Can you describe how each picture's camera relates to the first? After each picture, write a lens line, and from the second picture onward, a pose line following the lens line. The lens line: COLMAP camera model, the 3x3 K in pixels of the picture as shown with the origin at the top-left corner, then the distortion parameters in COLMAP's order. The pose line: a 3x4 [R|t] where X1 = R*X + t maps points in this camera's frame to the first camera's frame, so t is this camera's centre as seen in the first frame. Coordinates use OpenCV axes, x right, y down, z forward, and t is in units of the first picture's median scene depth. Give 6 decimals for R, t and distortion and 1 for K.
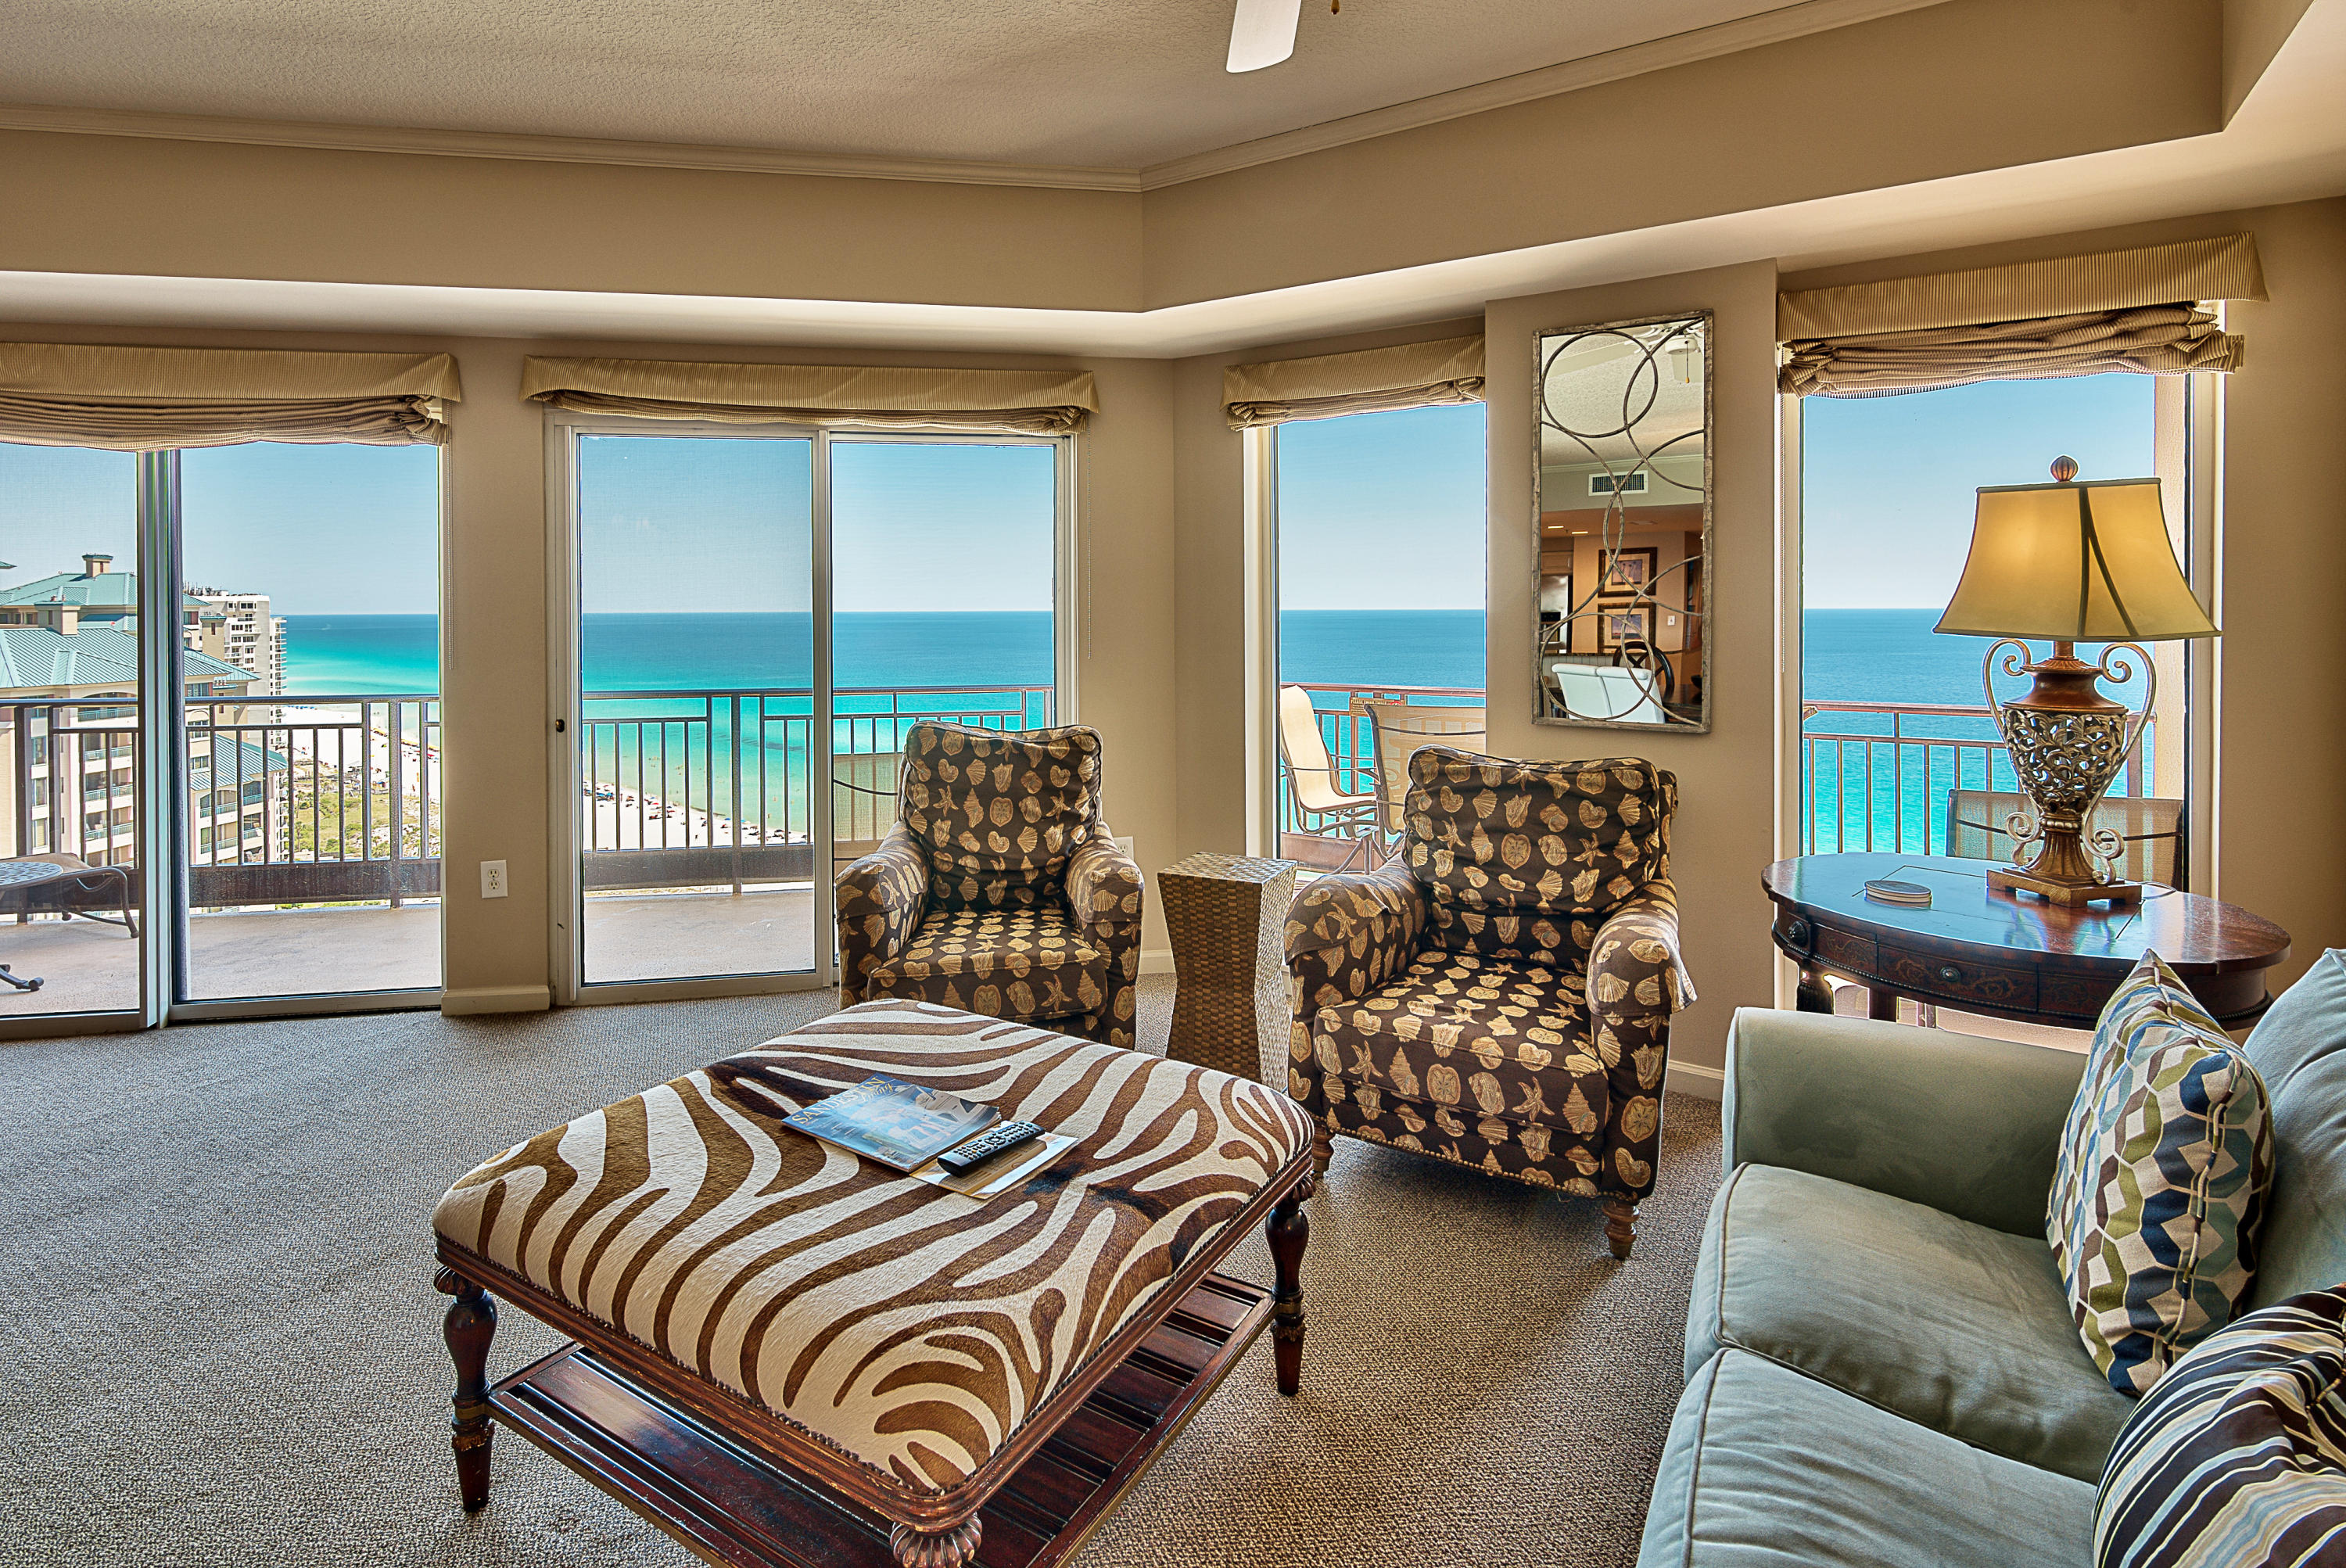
lens RADIAL K [[1140.6, 0, 1168.4], [0, 1140.6, 607.2], [0, 0, 1]] dist [-0.000348, -0.000046]
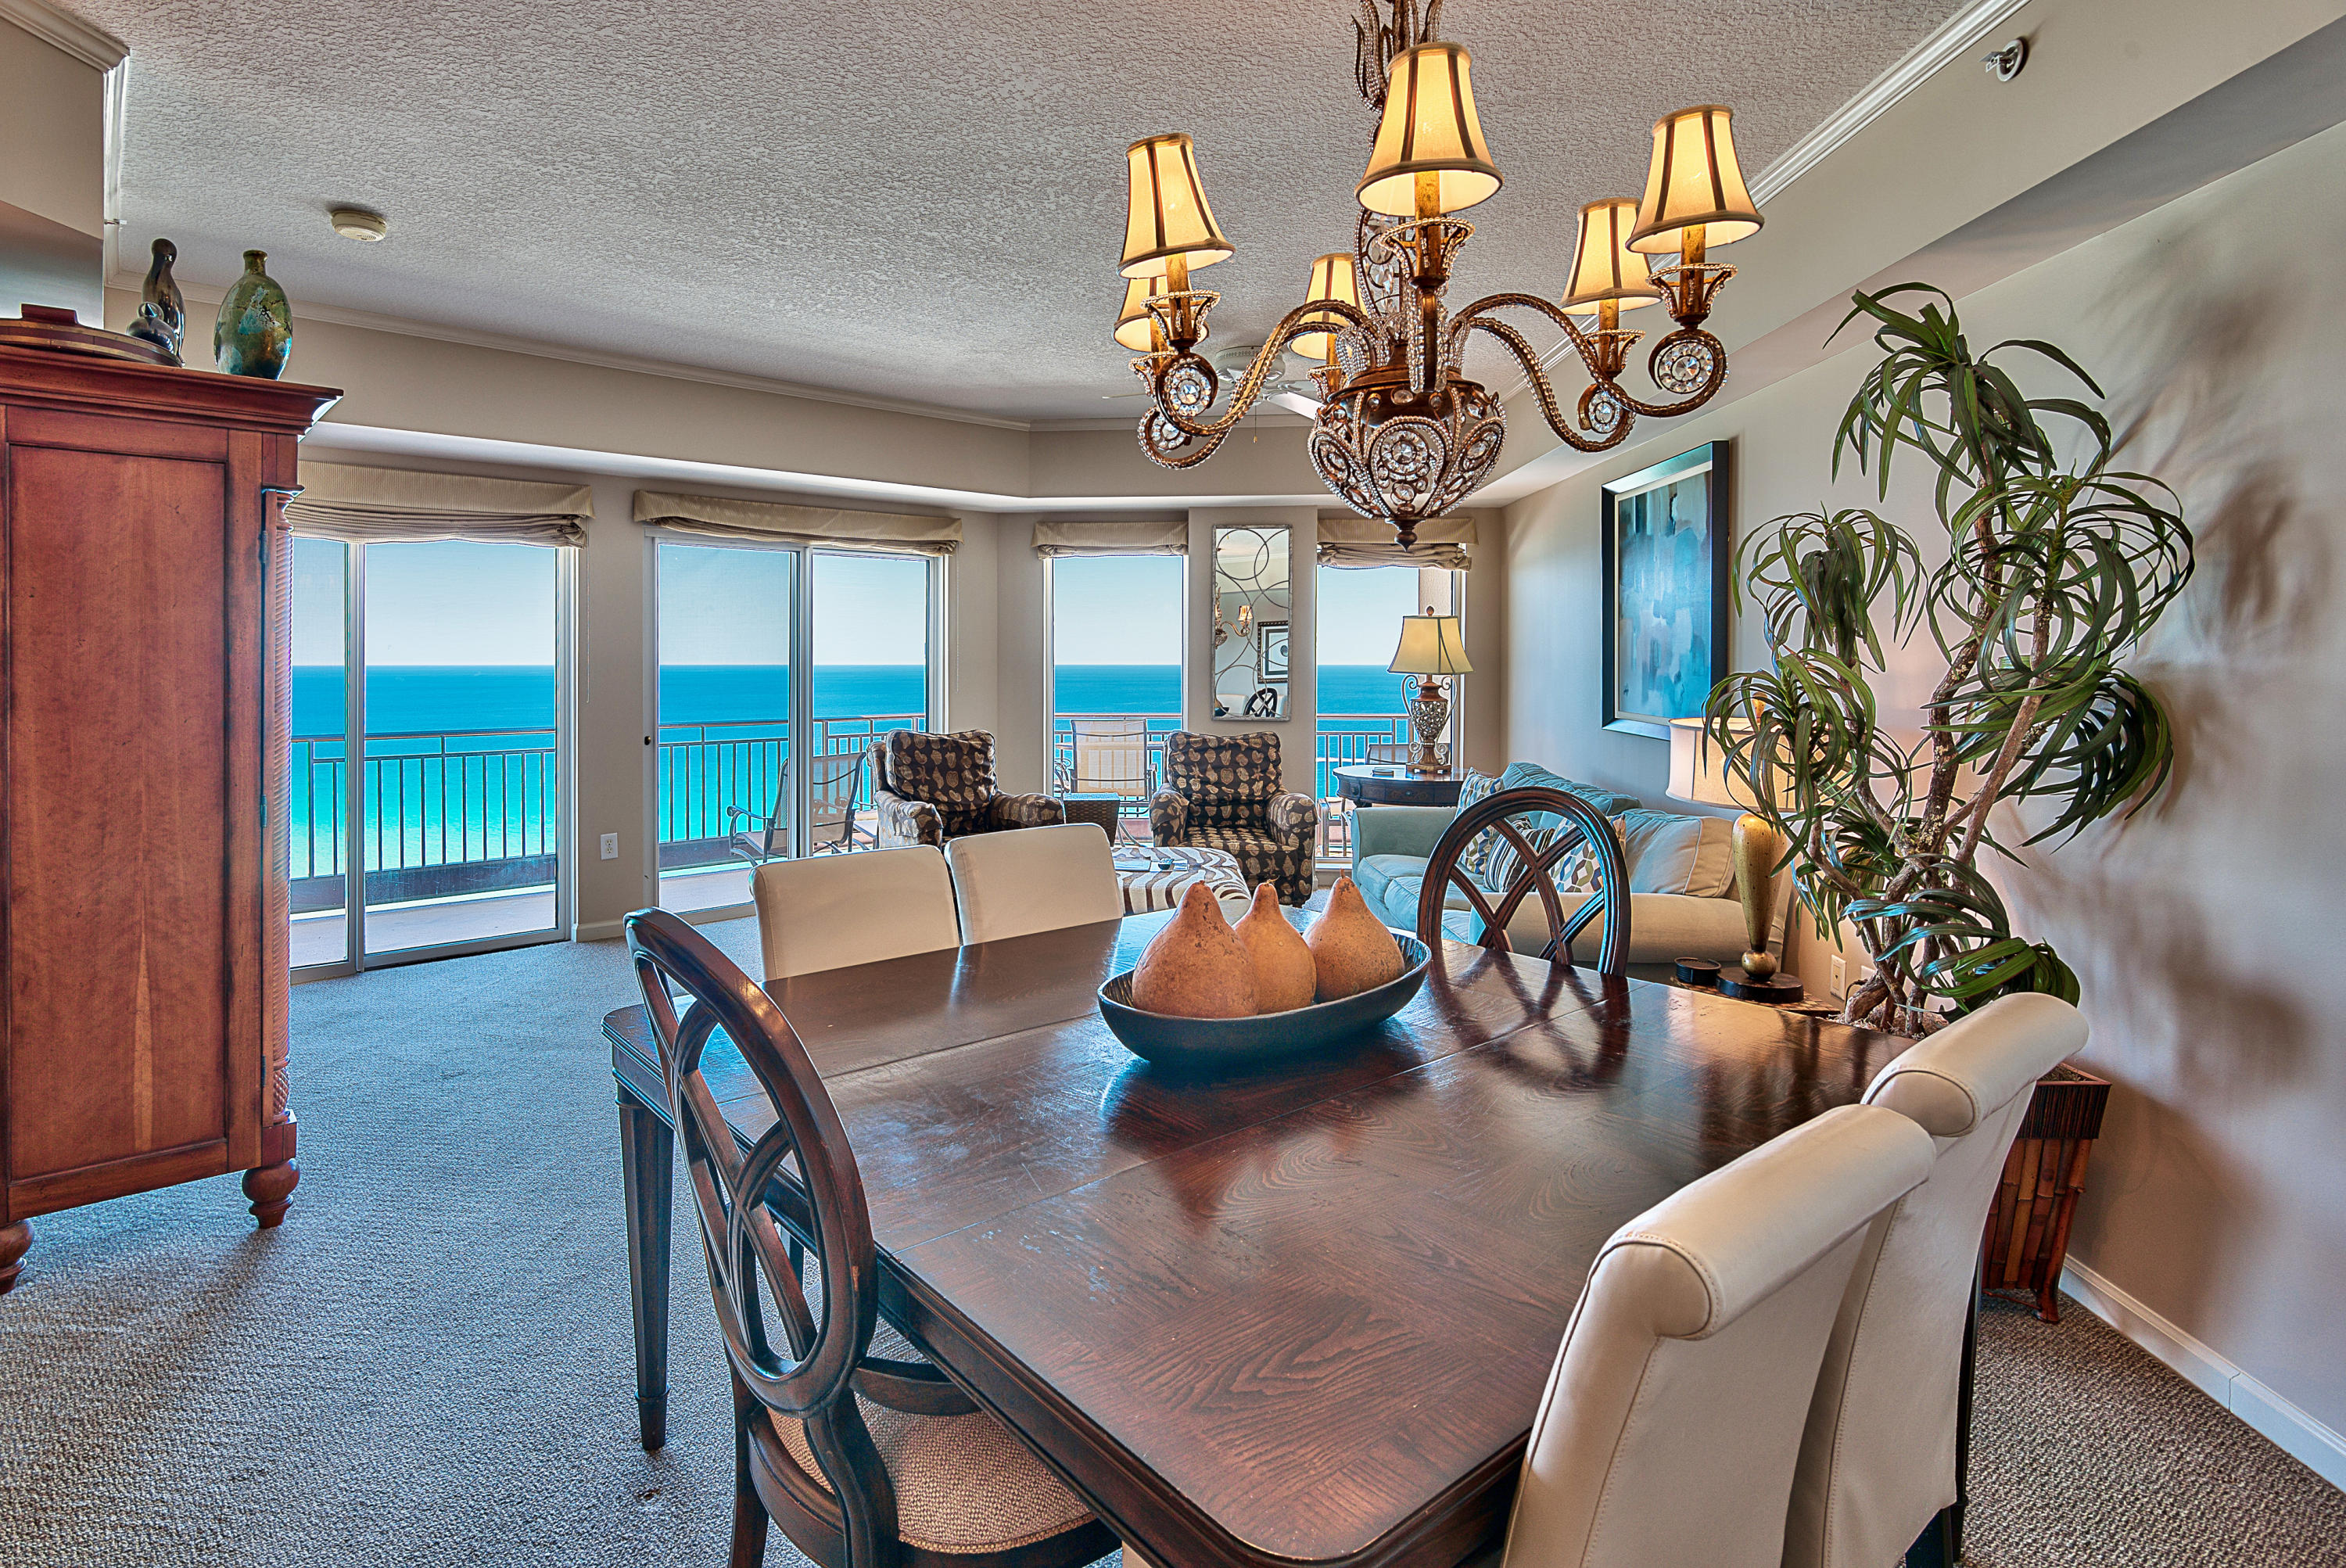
lens RADIAL K [[1114.4, 0, 1176.6], [0, 1114.4, 656.5], [0, 0, 1]] dist [-0.000083, -0.000041]
pose [[0.845629, 0.005694, 0.533741, -0.812842], [-0.002595, 0.999975, -0.006557, 0.003557], [-0.533765, 0.004159, 0.845623, -0.652928]]
